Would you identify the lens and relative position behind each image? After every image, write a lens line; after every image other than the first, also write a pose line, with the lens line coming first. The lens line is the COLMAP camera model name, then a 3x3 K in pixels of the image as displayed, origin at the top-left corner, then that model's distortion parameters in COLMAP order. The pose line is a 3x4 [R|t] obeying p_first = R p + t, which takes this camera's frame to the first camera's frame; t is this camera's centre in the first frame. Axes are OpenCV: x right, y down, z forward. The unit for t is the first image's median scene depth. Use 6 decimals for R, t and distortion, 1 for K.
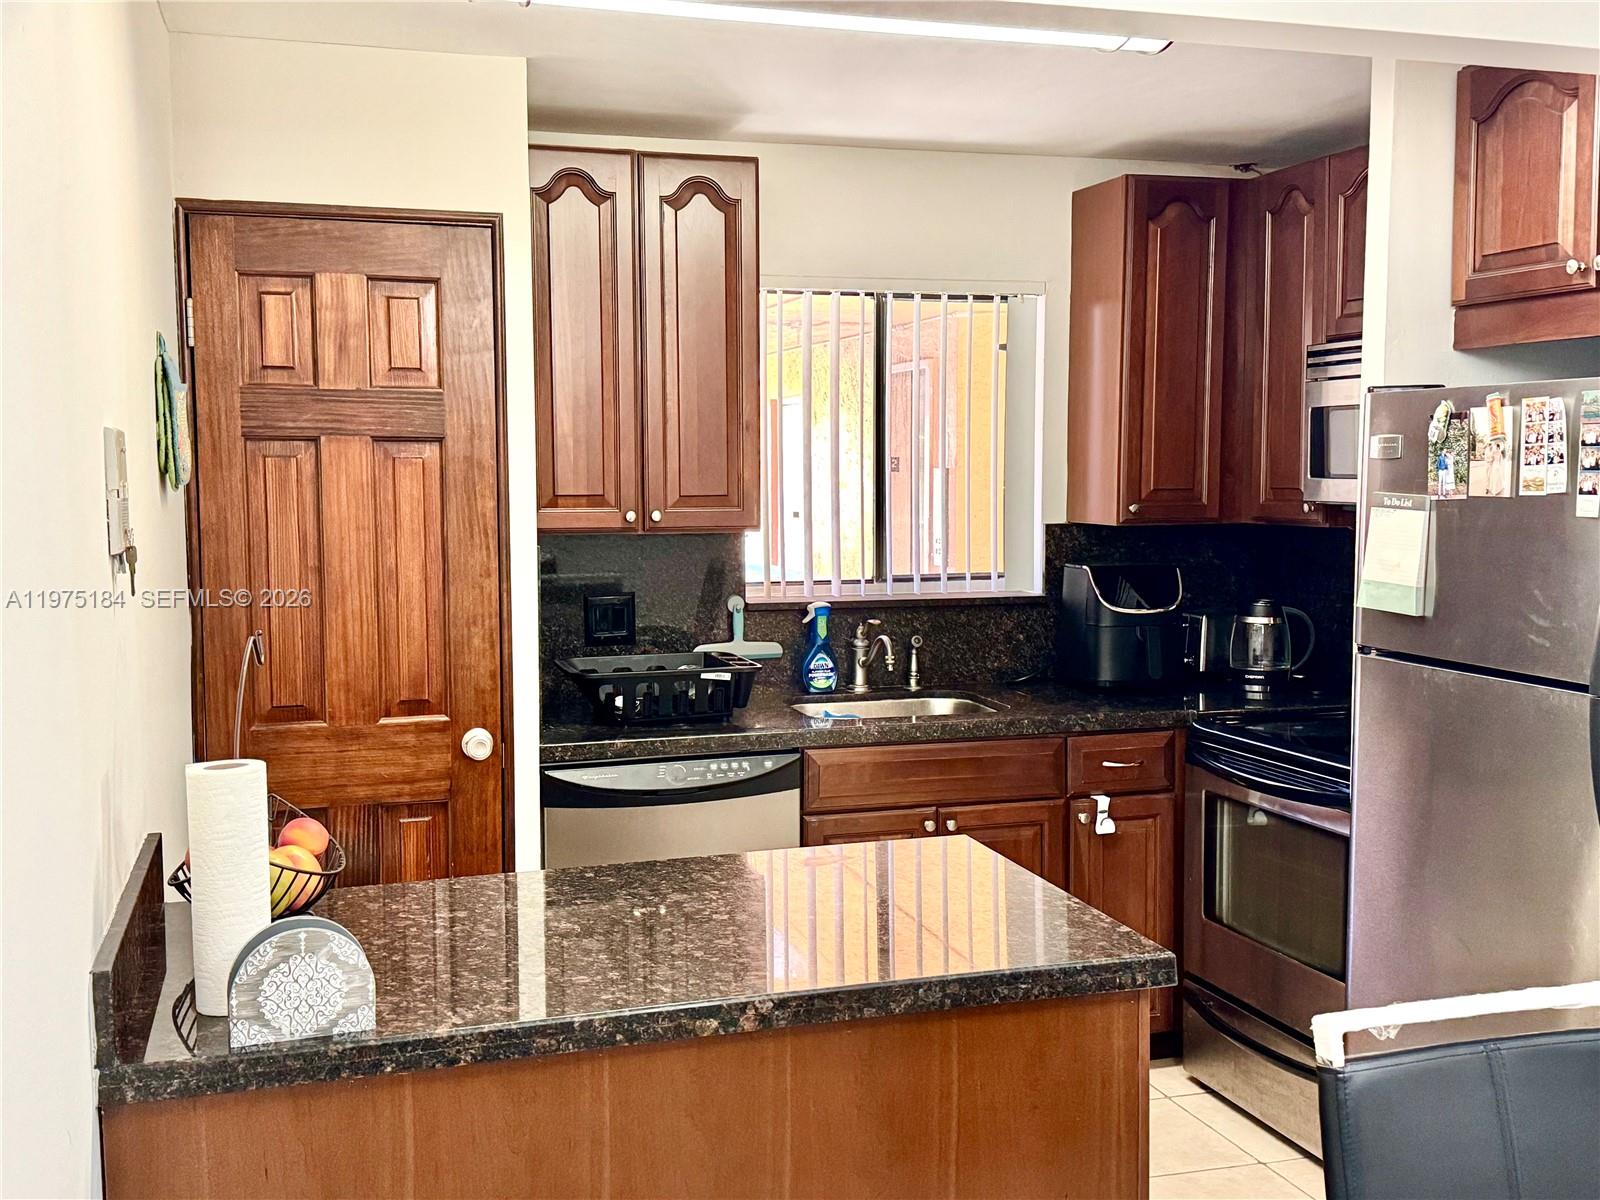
lens RADIAL K [[1643.2, 0, 809.5], [0, 1643.2, 600.2], [0, 0, 1]] dist [0.117504, 0.000000]
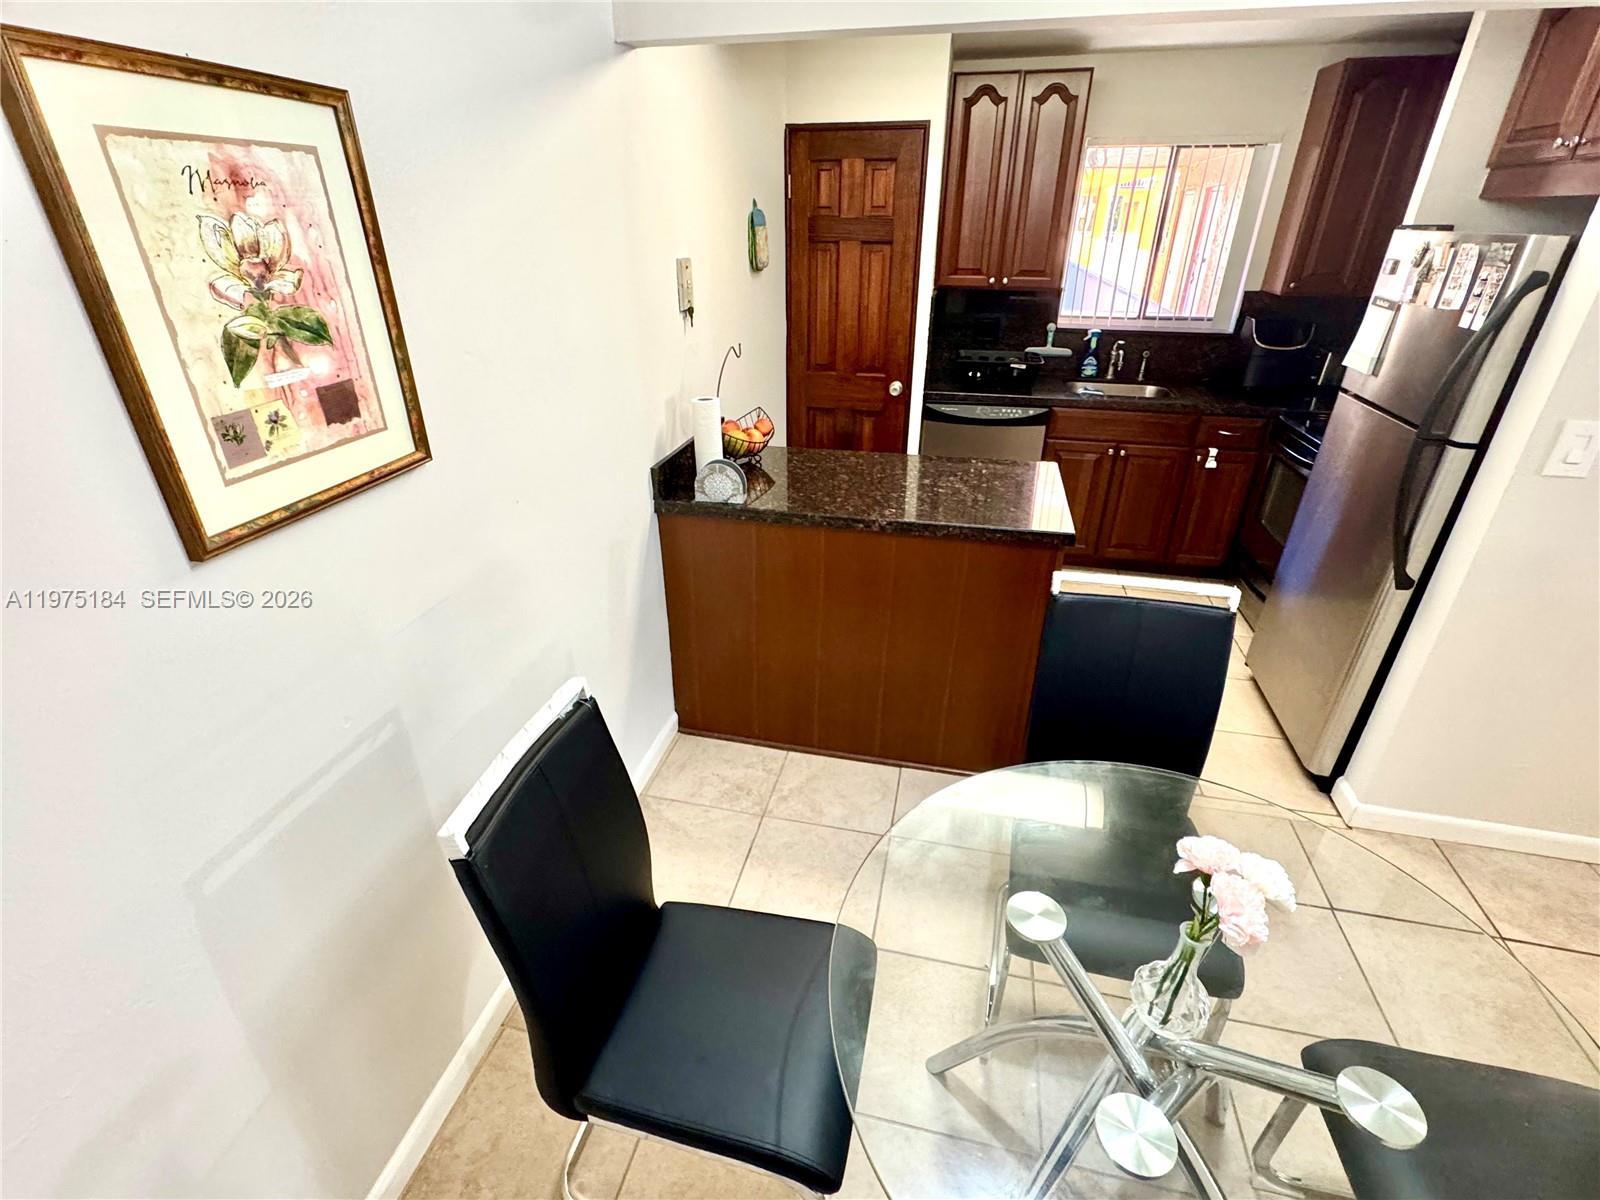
lens RADIAL K [[738.7, 0, 800.7], [0, 738.7, 608.1], [0, 0, 1]] dist [-0.002009, -0.001323]
pose [[0.866986, 0.238287, -0.437670, 0.198324], [-0.046369, 0.913032, 0.405243, -0.042834], [0.496171, -0.331046, 0.802635, 0.001417]]
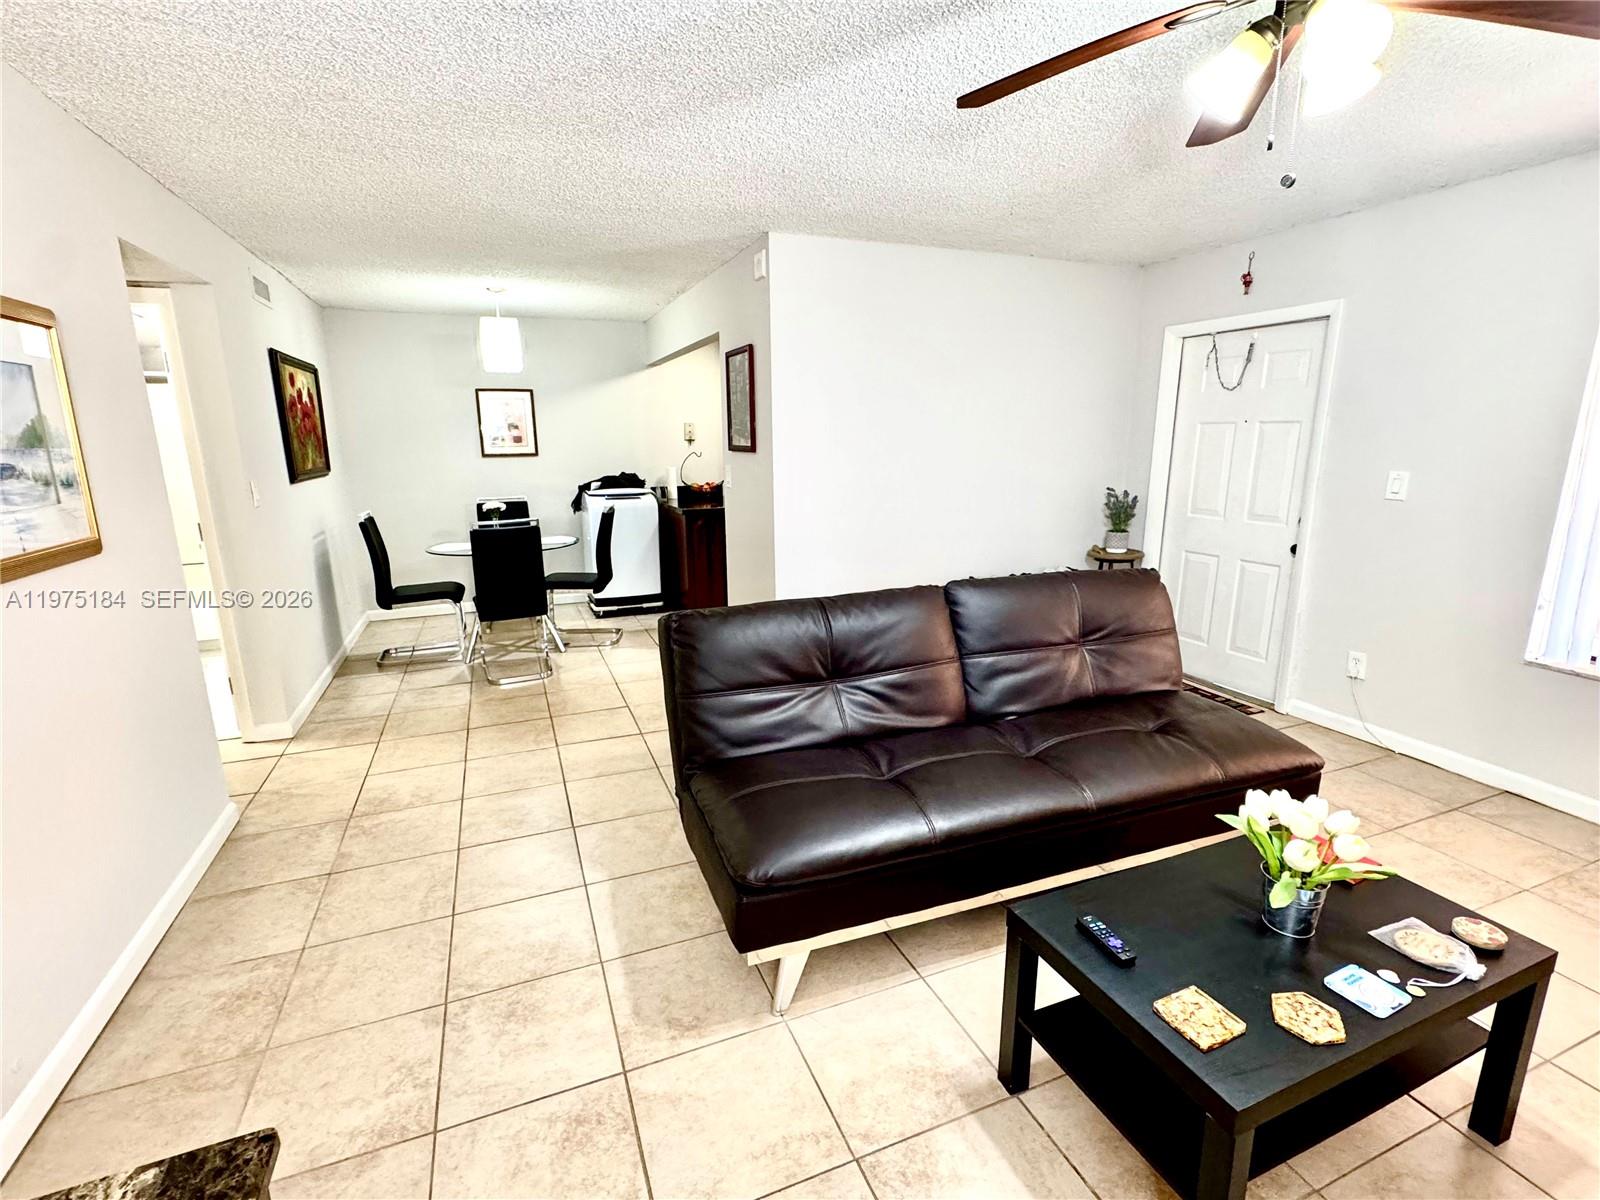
lens RADIAL K [[738.7, 0, 804.7], [0, 738.7, 605.4], [0, 0, 1]] dist [-0.002009, -0.001323]
pose [[0.094863, 0.226889, -0.969290, 1.628948], [-0.073601, 0.972614, 0.220464, -0.039943], [0.992766, 0.050427, 0.108965, 0.647343]]
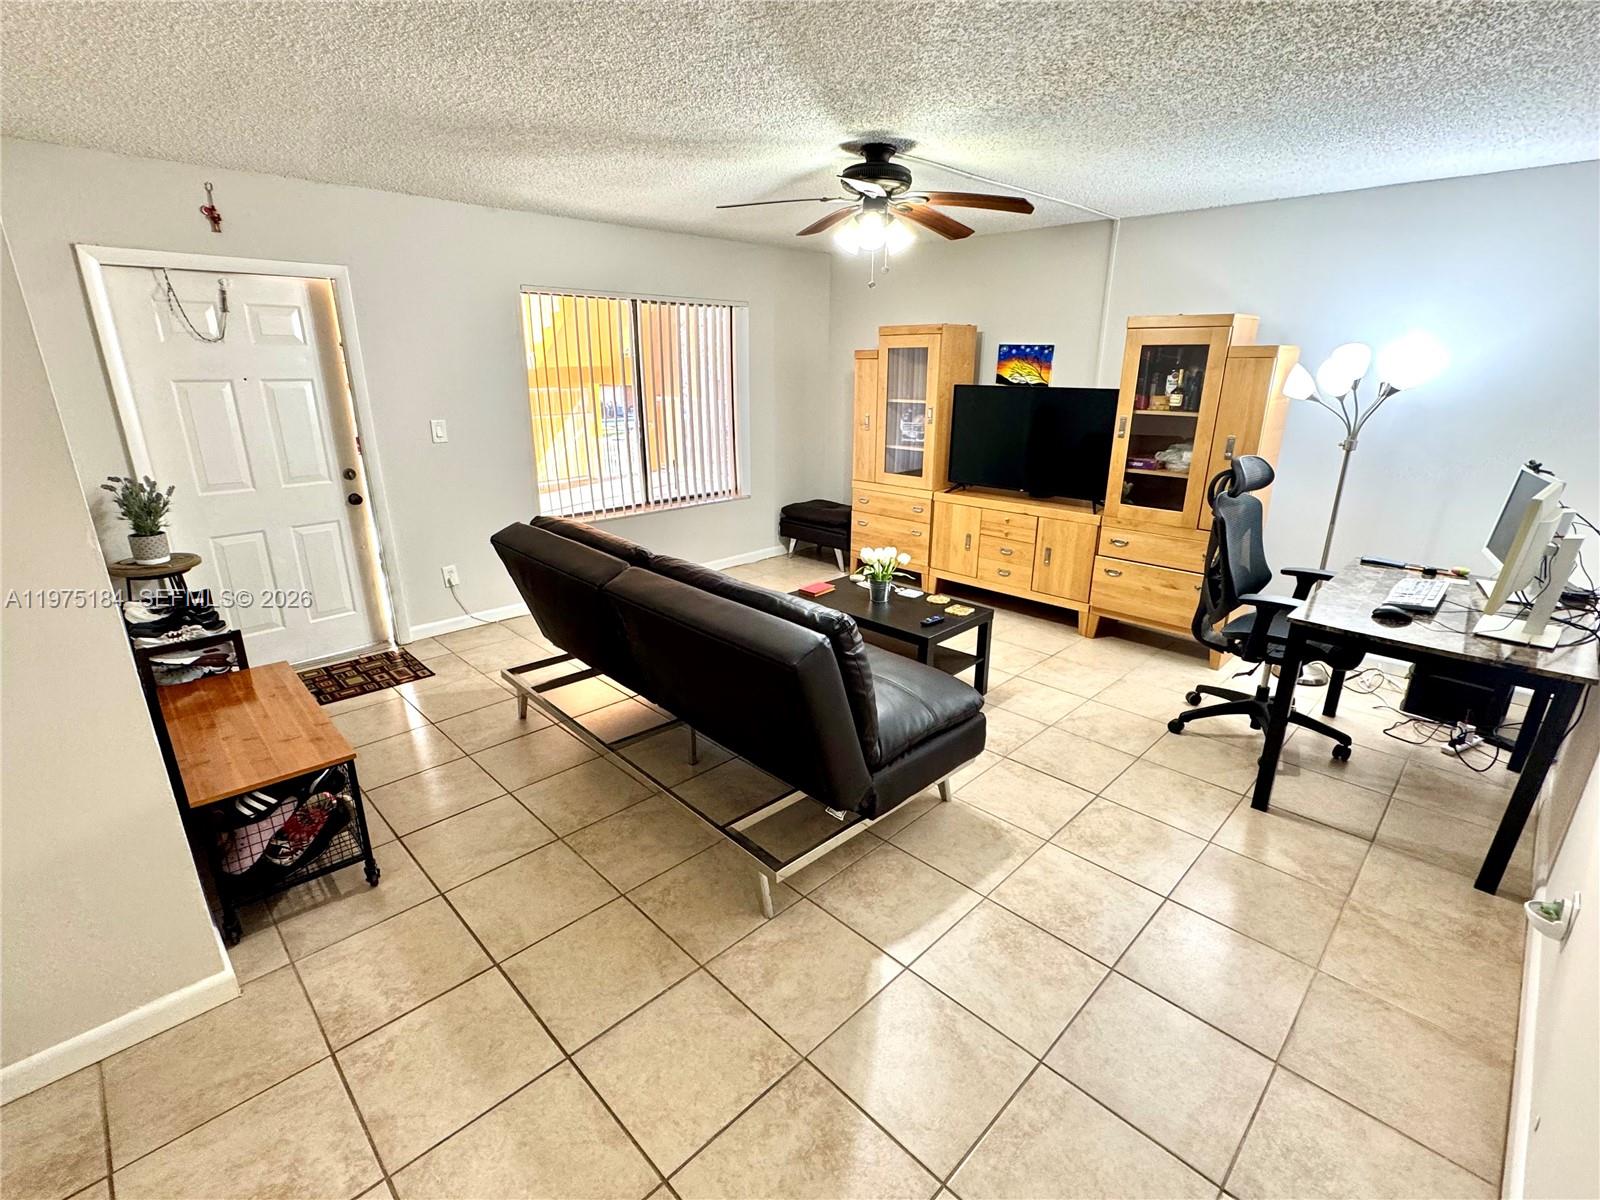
lens RADIAL K [[738.7, 0, 795.0], [0, 738.7, 599.8], [0, 0, 1]] dist [-0.002009, -0.001323]
pose [[0.887637, -0.138066, 0.439361, 0.743695], [0.032515, 0.970412, 0.239254, -0.037892], [-0.459394, -0.198085, 0.865864, 0.149972]]
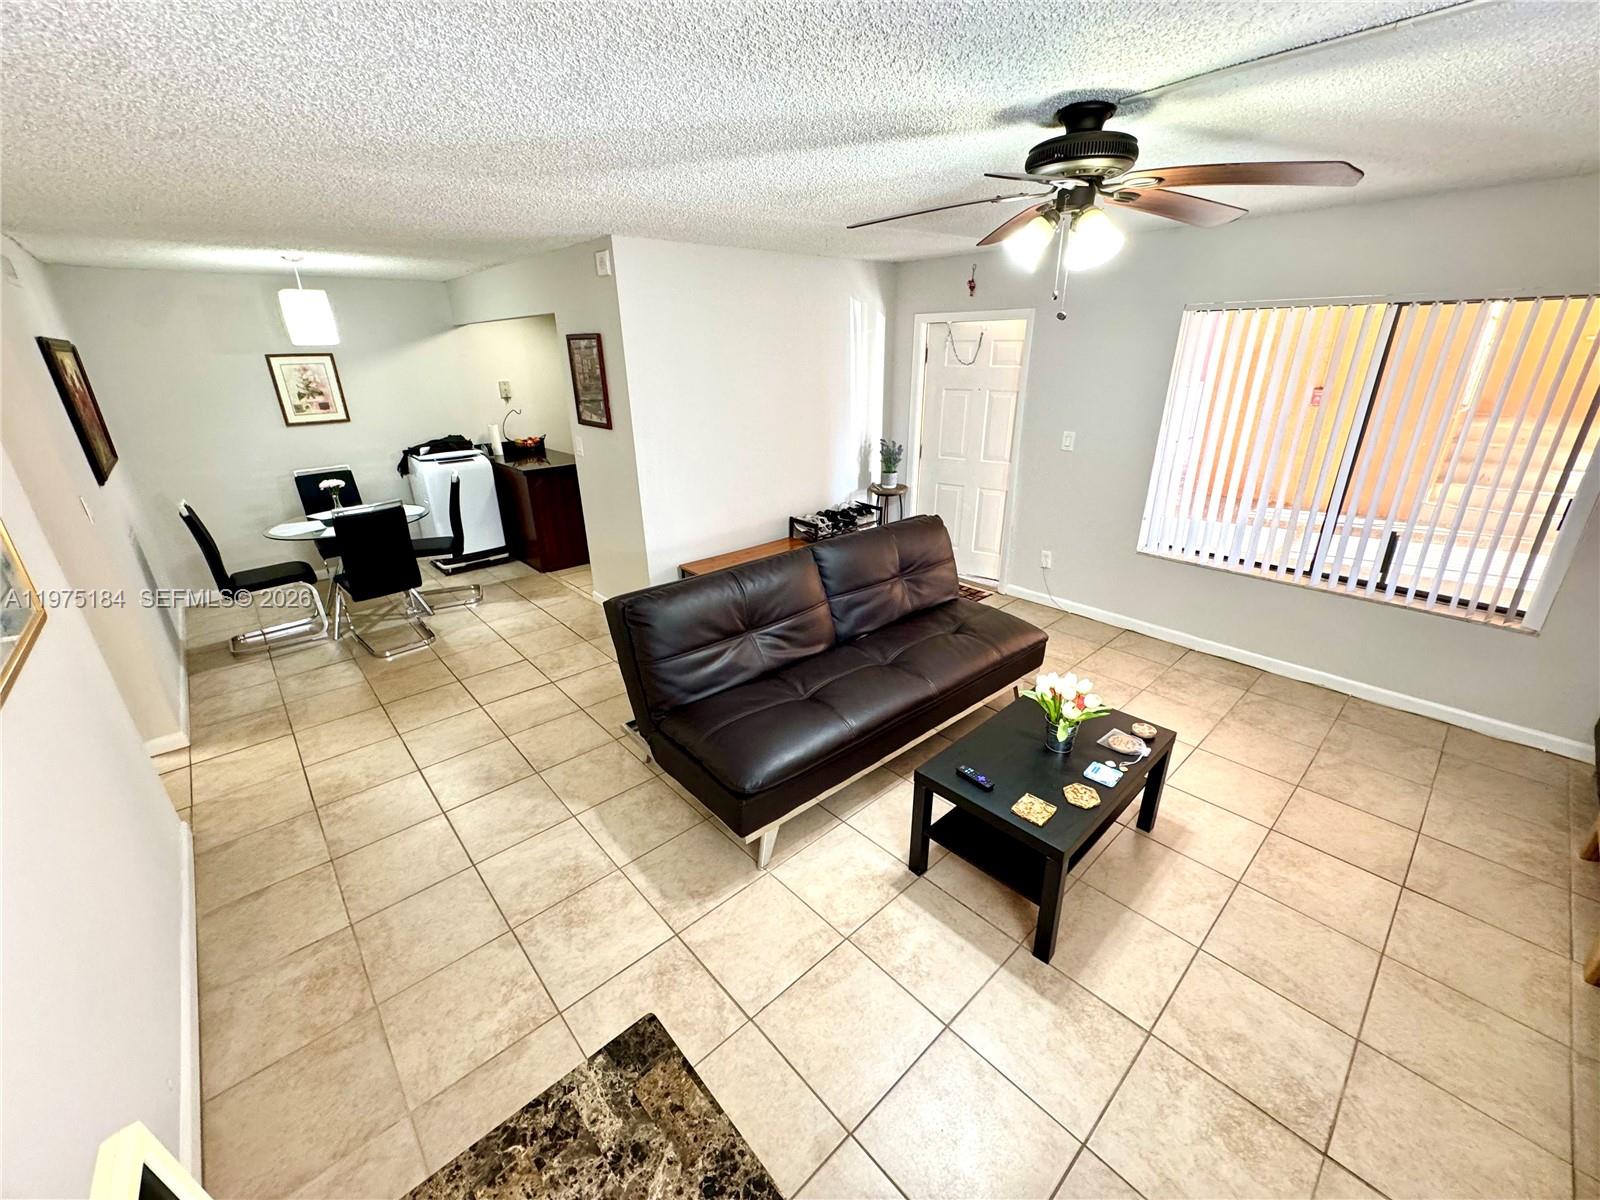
lens RADIAL K [[635.7, 0, 806.0], [0, 635.7, 603.1], [0, 0, 1]] dist [-0.005514, 0.001022]
pose [[0.434157, 0.334746, -0.836333, 1.664776], [-0.062970, 0.937402, 0.342510, -0.128010], [0.898634, -0.096039, 0.428059, 0.487998]]
